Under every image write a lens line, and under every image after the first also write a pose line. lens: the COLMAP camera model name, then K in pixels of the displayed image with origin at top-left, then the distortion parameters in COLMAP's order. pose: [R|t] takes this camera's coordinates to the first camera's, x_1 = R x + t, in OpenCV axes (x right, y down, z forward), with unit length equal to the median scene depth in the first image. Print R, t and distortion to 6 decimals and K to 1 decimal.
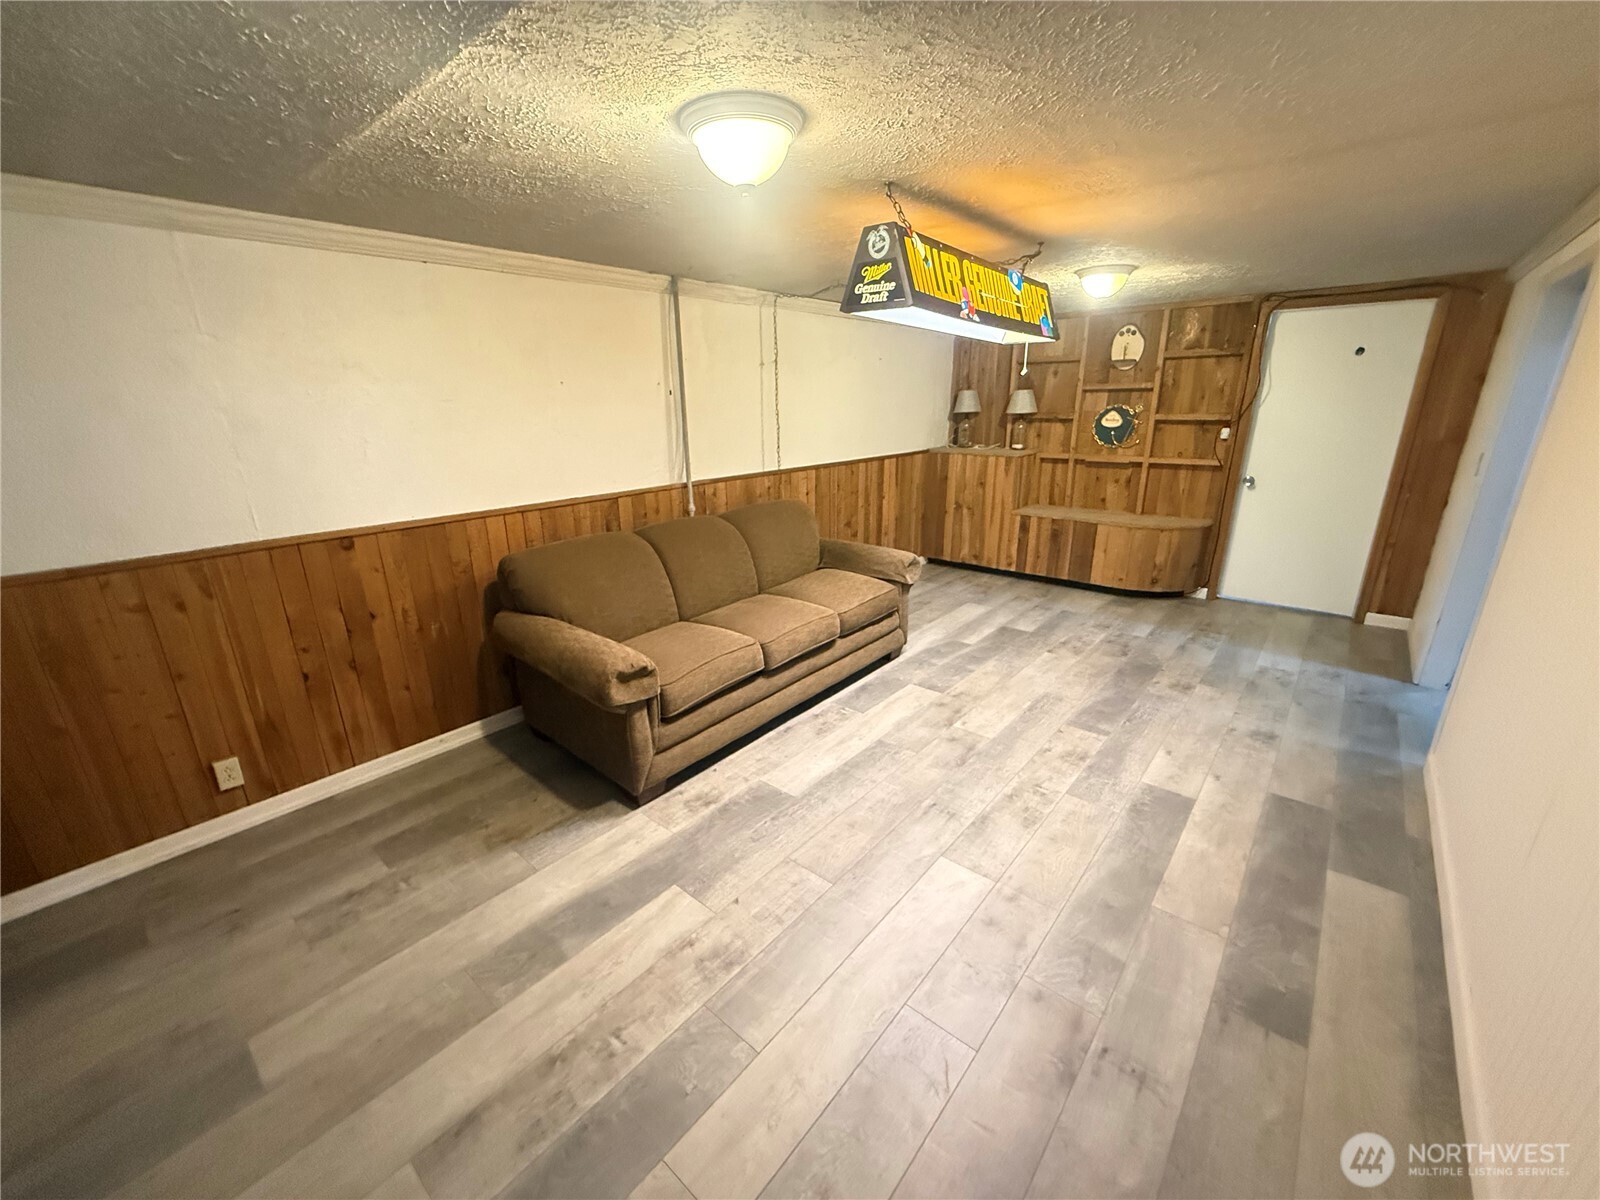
lens RADIAL K [[638.8, 0, 802.7], [0, 638.8, 600.5], [0, 0, 1]] dist [-0.002528, 0.000289]
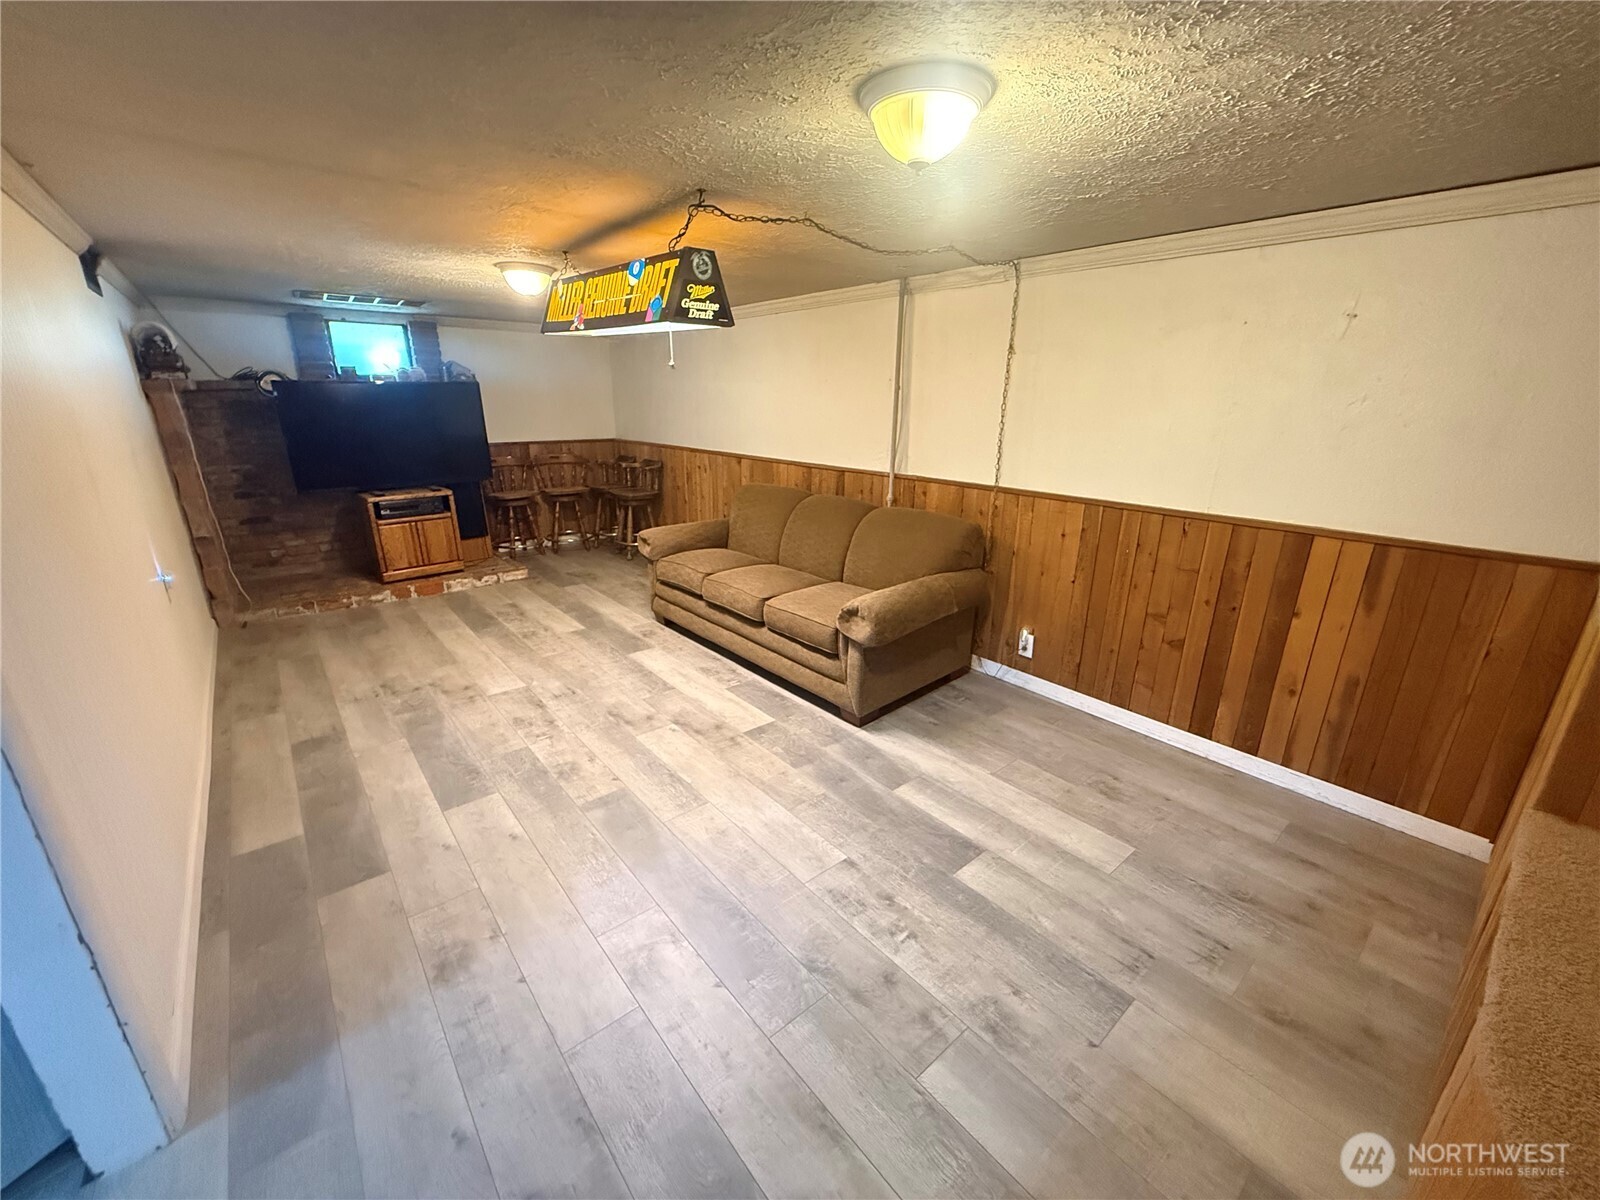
lens RADIAL K [[638.8, 0, 803.0], [0, 638.8, 598.0], [0, 0, 1]] dist [-0.002528, 0.000289]
pose [[-0.158981, 0.318898, -0.934360, 1.061551], [-0.304249, 0.884512, 0.353653, -0.390223], [0.939232, 0.340503, -0.043596, 1.150105]]
